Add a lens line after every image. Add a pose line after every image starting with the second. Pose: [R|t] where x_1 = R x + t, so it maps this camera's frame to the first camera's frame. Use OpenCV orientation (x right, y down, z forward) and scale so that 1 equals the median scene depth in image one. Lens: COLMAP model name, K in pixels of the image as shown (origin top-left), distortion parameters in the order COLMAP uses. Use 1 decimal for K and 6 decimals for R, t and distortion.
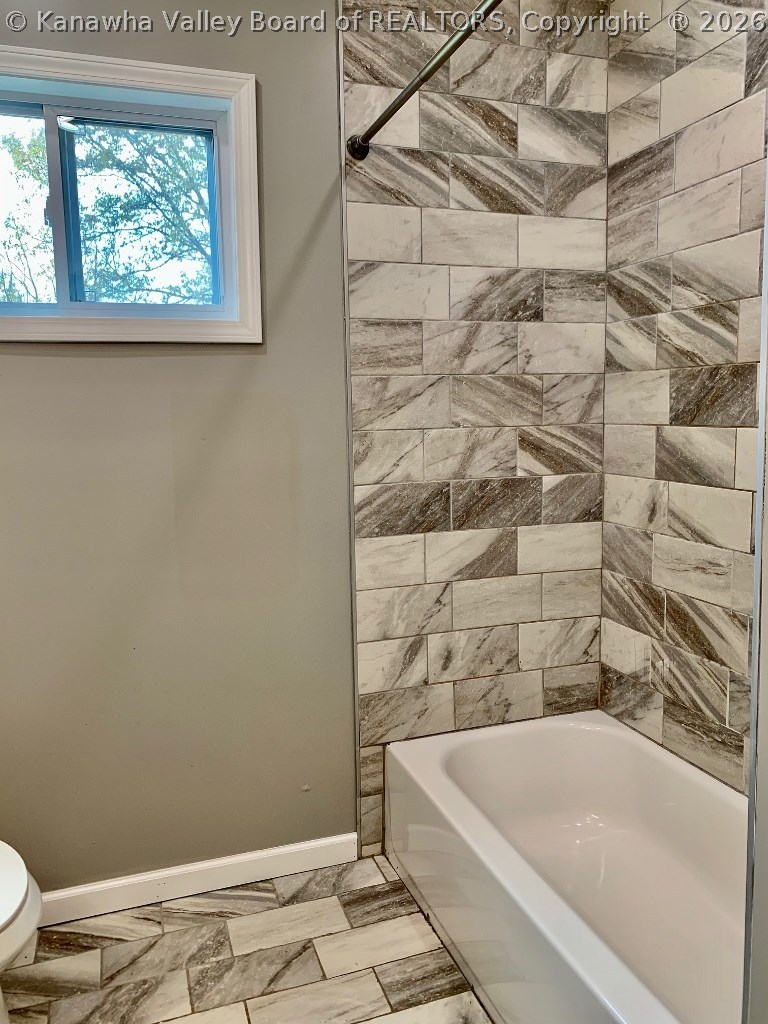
lens RADIAL K [[801.0, 0, 386.6], [0, 801.0, 513.6], [0, 0, 1]] dist [0.016504, -0.018277]
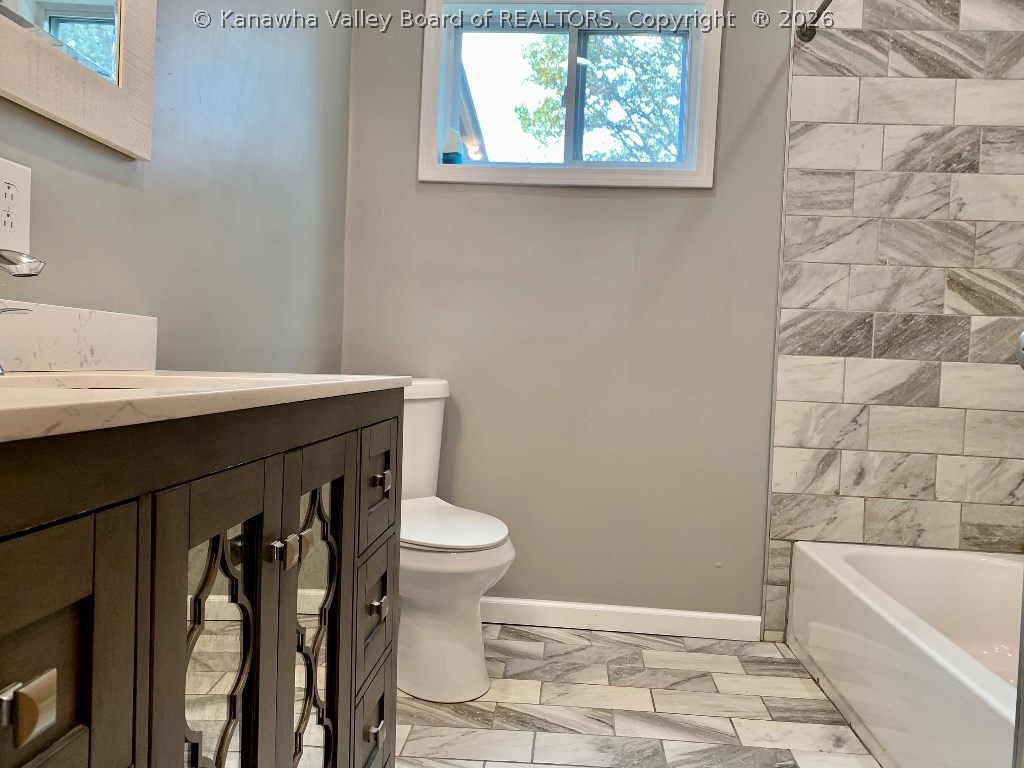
lens RADIAL K [[801.0, 0, 503.6], [0, 801.0, 383.8], [0, 0, 1]] dist [0.016504, -0.018277]
pose [[0.912100, 0.068840, -0.404147, 0.069530], [-0.108835, 0.991088, -0.076809, 0.204108], [0.395258, 0.114043, 0.911463, -0.224532]]
